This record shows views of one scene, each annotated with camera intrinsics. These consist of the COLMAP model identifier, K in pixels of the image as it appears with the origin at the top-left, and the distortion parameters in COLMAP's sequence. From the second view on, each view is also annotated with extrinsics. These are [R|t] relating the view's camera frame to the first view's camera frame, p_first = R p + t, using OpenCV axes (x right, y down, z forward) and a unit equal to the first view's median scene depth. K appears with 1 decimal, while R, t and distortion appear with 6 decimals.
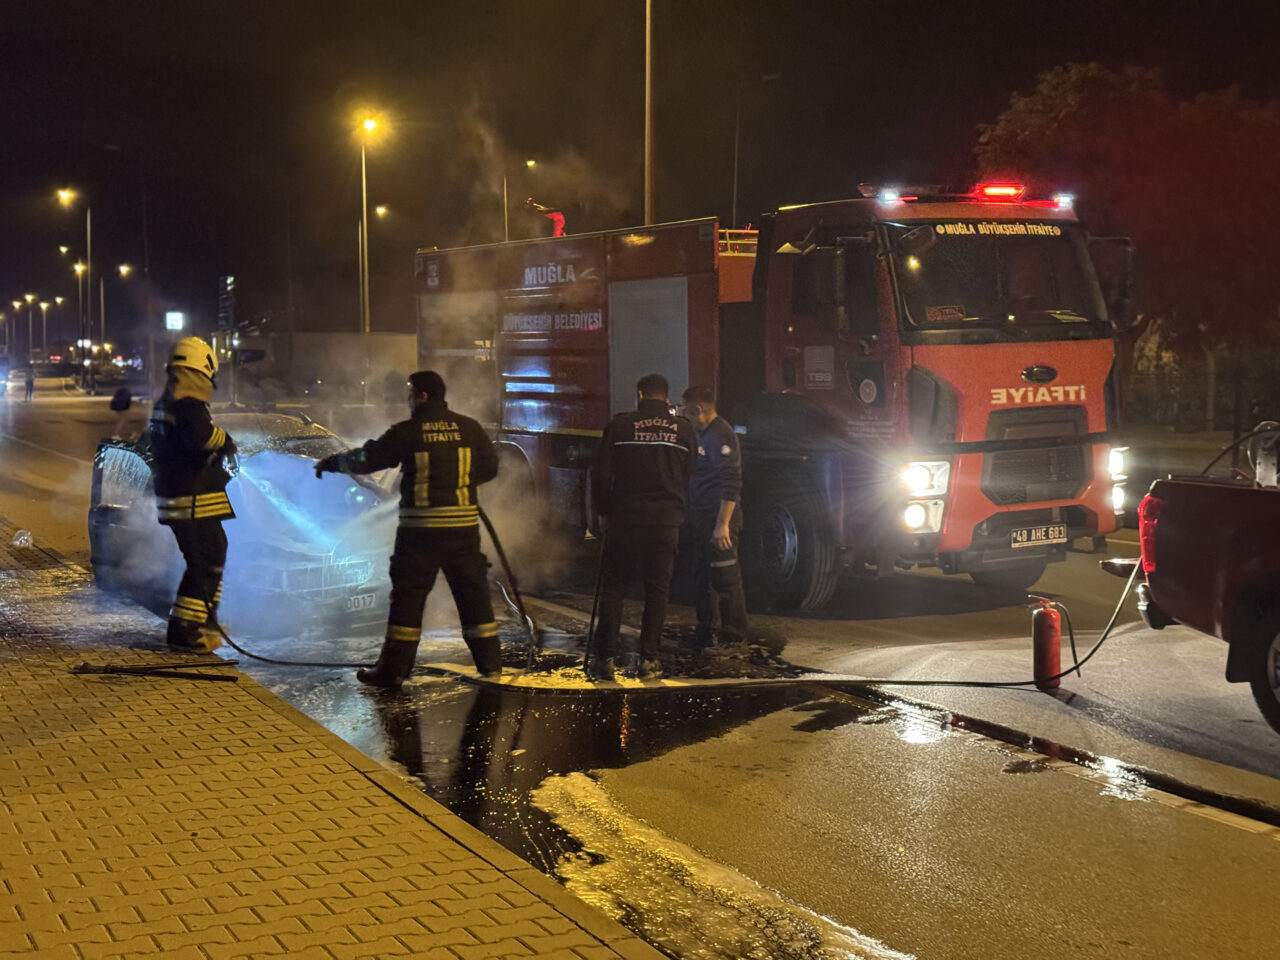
lens RADIAL K [[1999.3, 0, 640.0], [0, 1999.3, 480.0], [0, 0, 1]] dist [0.016356, 0.071523]
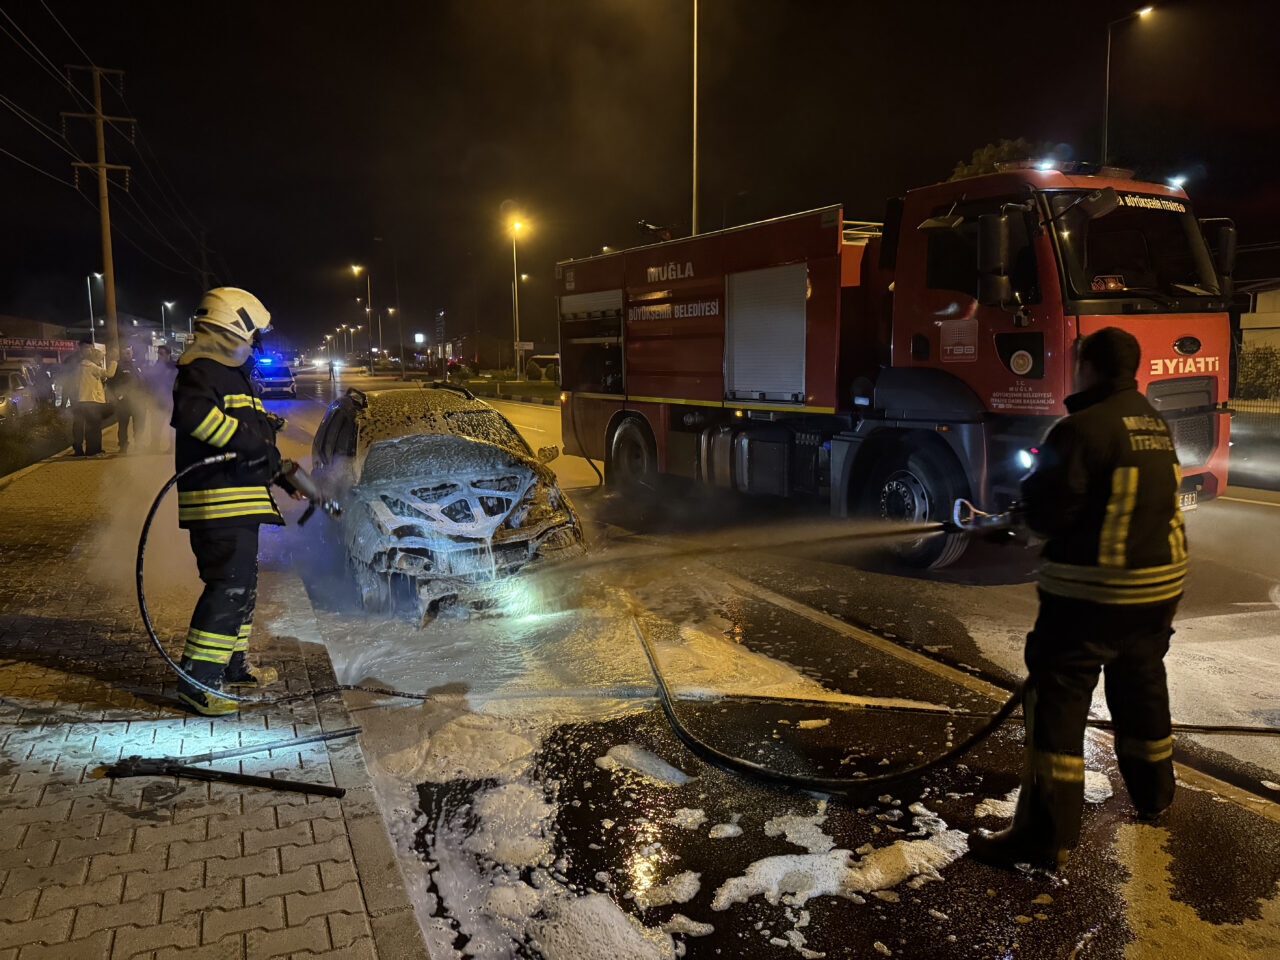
lens RADIAL K [[945.7, 0, 640.0], [0, 945.7, 480.0], [0, 0, 1]] dist [0.014554, -0.007550]
pose [[0.999948, -0.004884, -0.008975, -0.013837], [0.005482, 0.997681, 0.067848, -0.003579], [0.008623, -0.067894, 0.997655, 0.097197]]
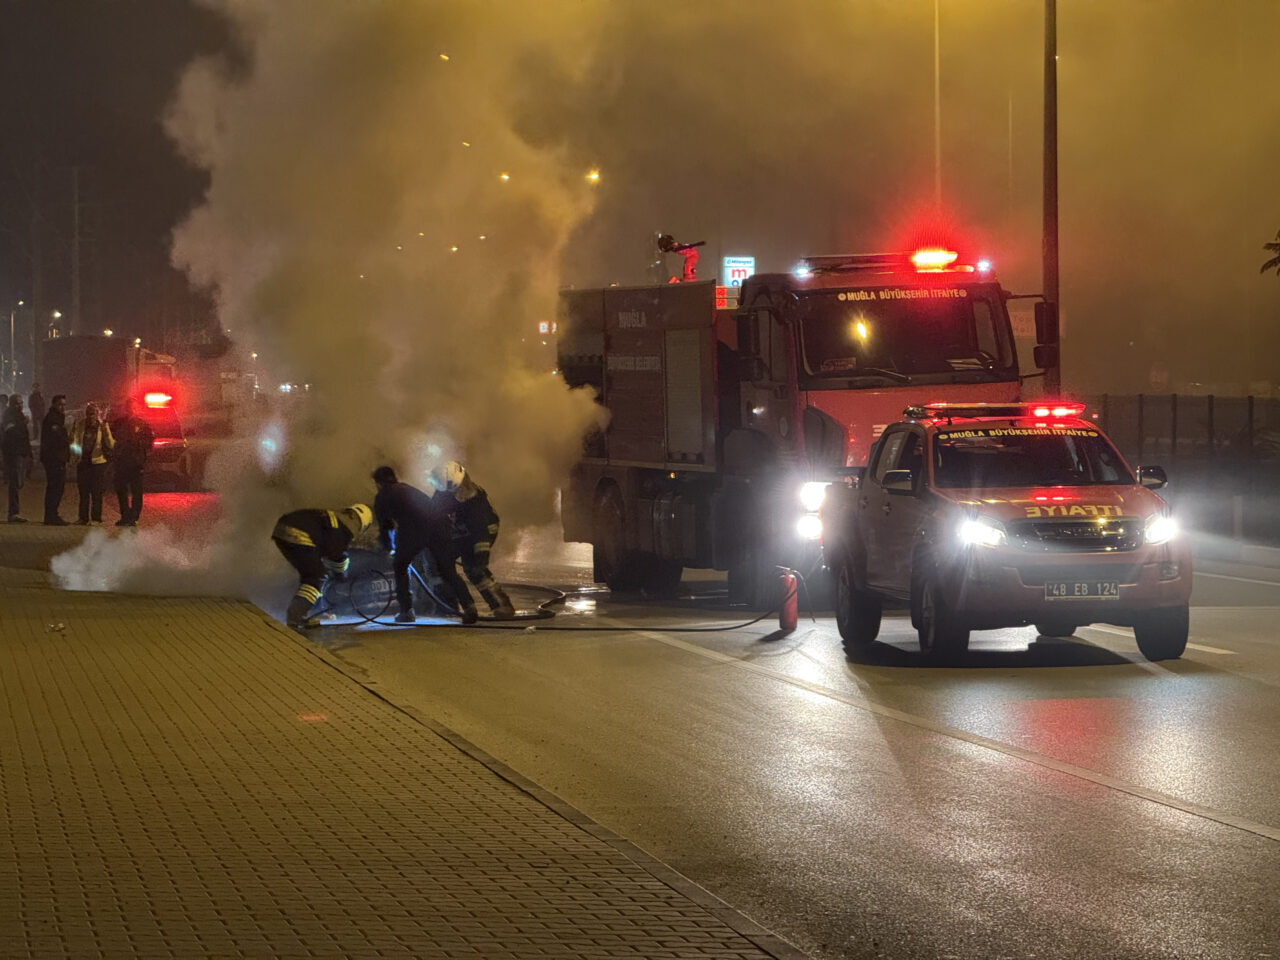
lens RADIAL K [[4539.0, 0, 640.0], [0, 4539.0, 480.0], [0, 0, 1]] dist [0.872229, -2.205318]
pose [[0.966087, 0.002754, -0.258204, 0.143142], [-0.010928, 0.999483, -0.030230, 0.014219], [0.257987, 0.032026, 0.965617, -0.332017]]
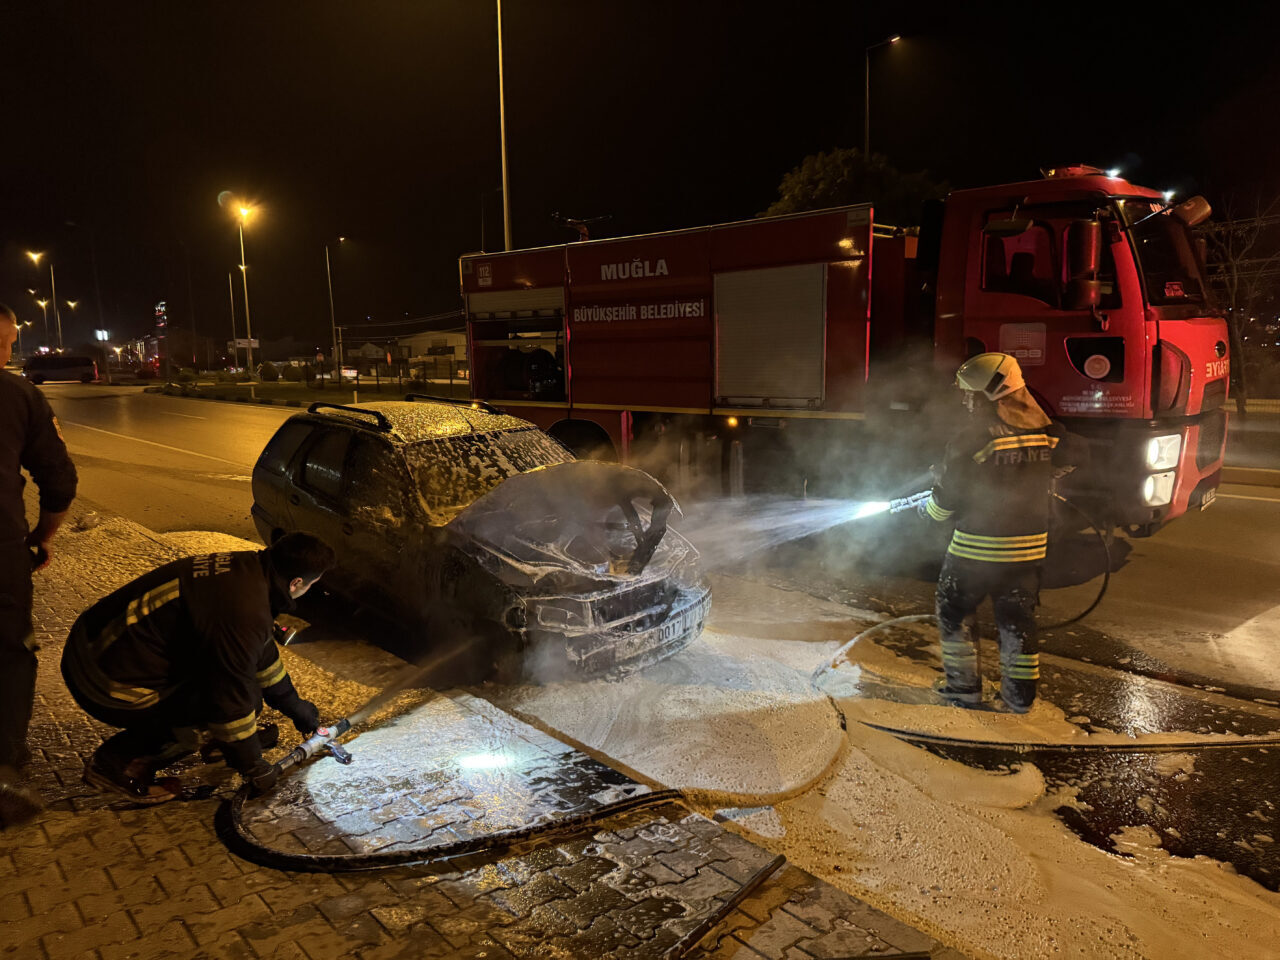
lens RADIAL K [[945.7, 0, 640.0], [0, 945.7, 480.0], [0, 0, 1]] dist [0.014554, -0.007550]
pose [[0.958826, -0.049954, 0.279566, -0.046439], [0.029711, 0.996651, 0.076188, -0.005788], [-0.282435, -0.064745, 0.957099, 0.112383]]
